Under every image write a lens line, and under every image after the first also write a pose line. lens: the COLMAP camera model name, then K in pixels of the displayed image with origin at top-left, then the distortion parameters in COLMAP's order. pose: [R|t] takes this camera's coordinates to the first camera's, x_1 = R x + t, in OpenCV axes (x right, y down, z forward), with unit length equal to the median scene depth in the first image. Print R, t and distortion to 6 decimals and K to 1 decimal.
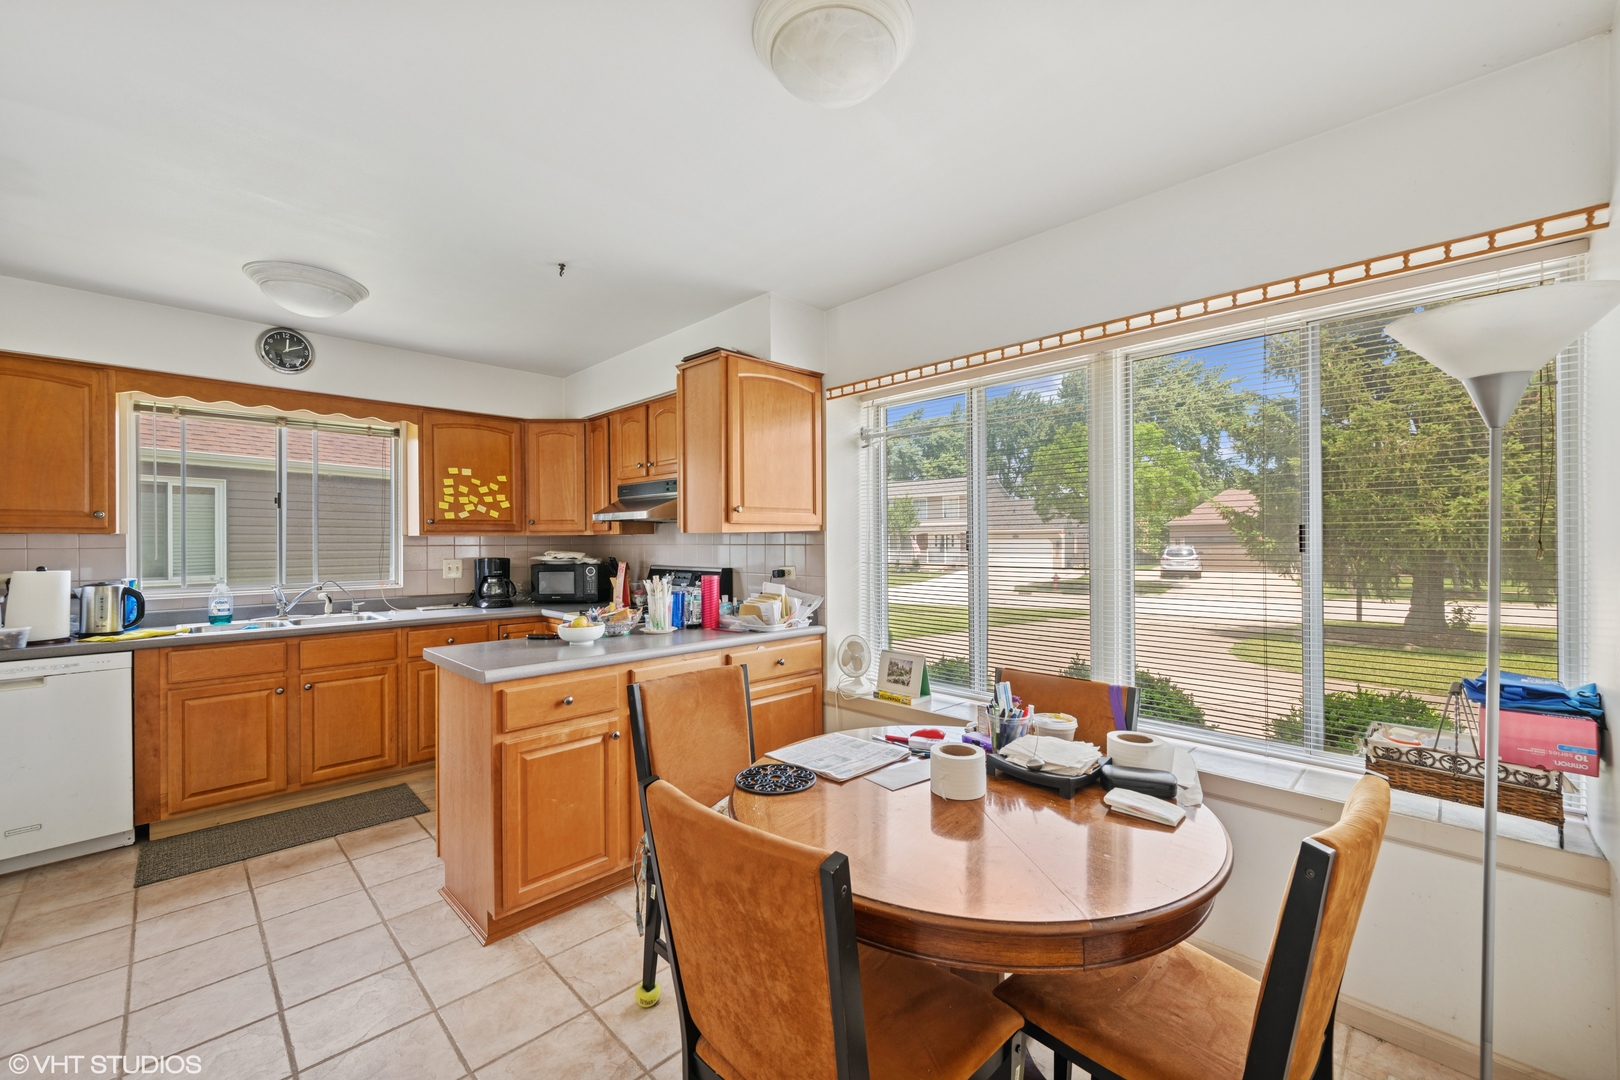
lens RADIAL K [[638.7, 0, 810.4], [0, 638.7, 542.4], [0, 0, 1]] dist [-0.000390, -0.000035]
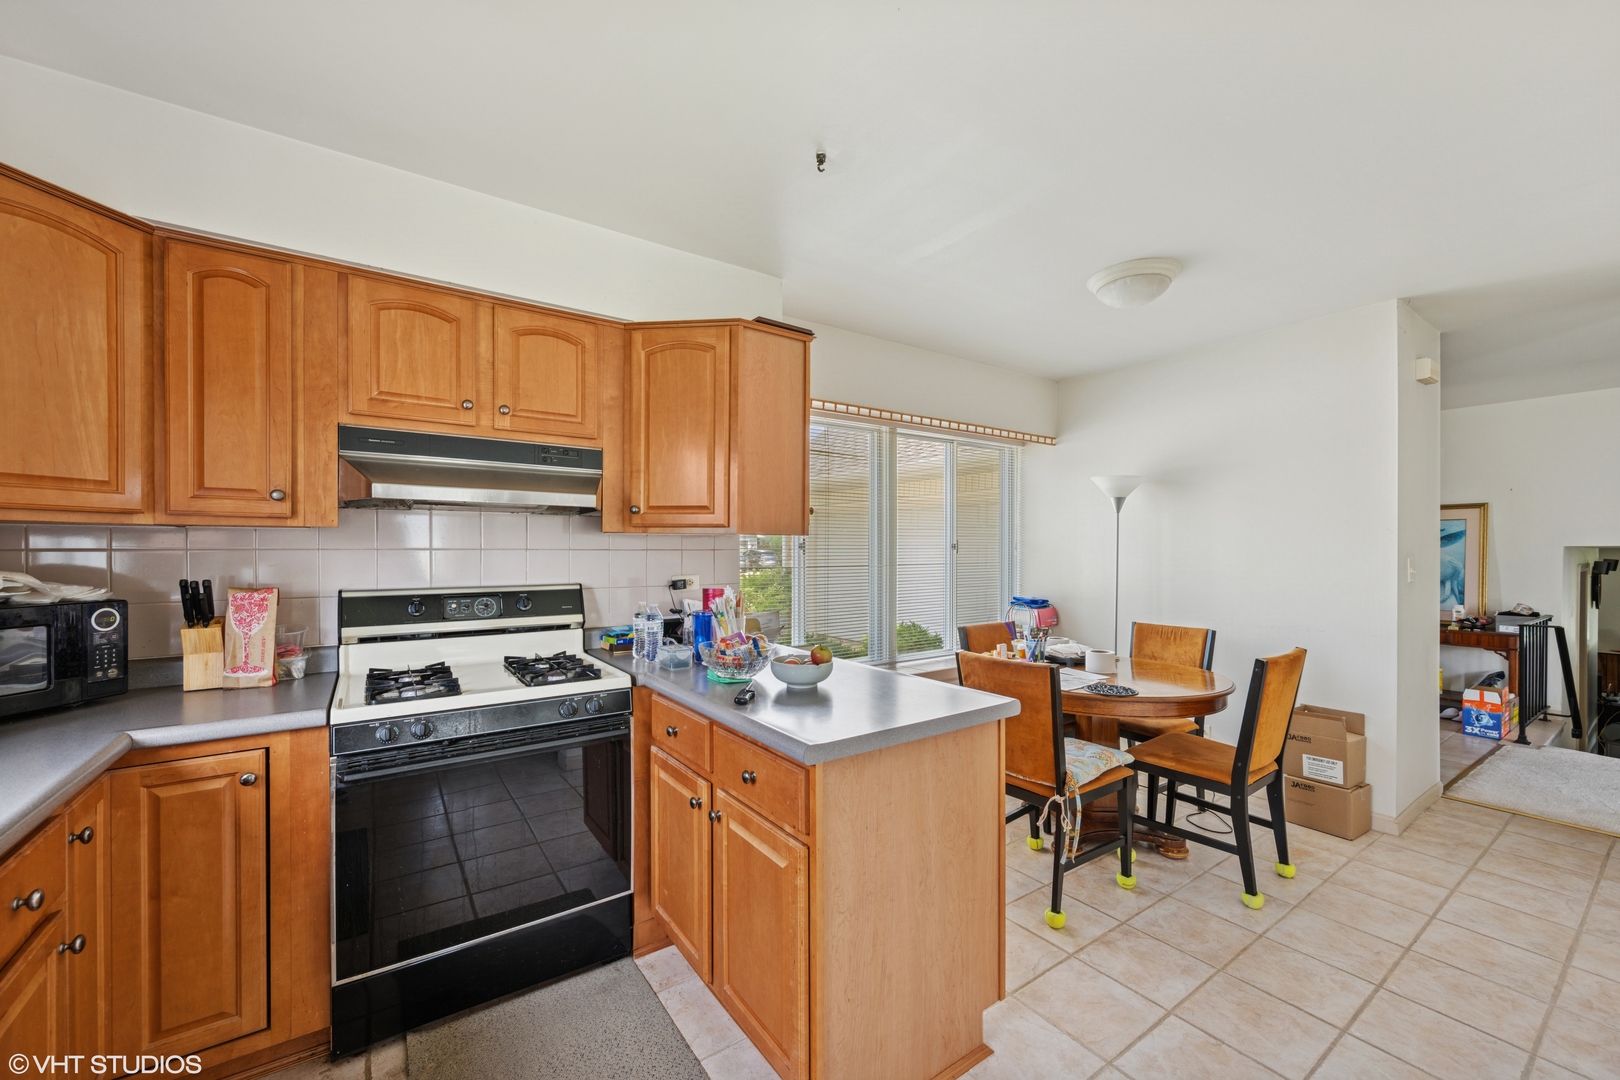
lens RADIAL K [[638.7, 0, 811.9], [0, 638.7, 549.8], [0, 0, 1]] dist [-0.000390, -0.000035]
pose [[0.173116, 0.005705, 0.984885, -0.740761], [0.000383, 0.999983, -0.005860, 0.007194], [-0.984901, 0.001392, 0.173111, 0.600294]]
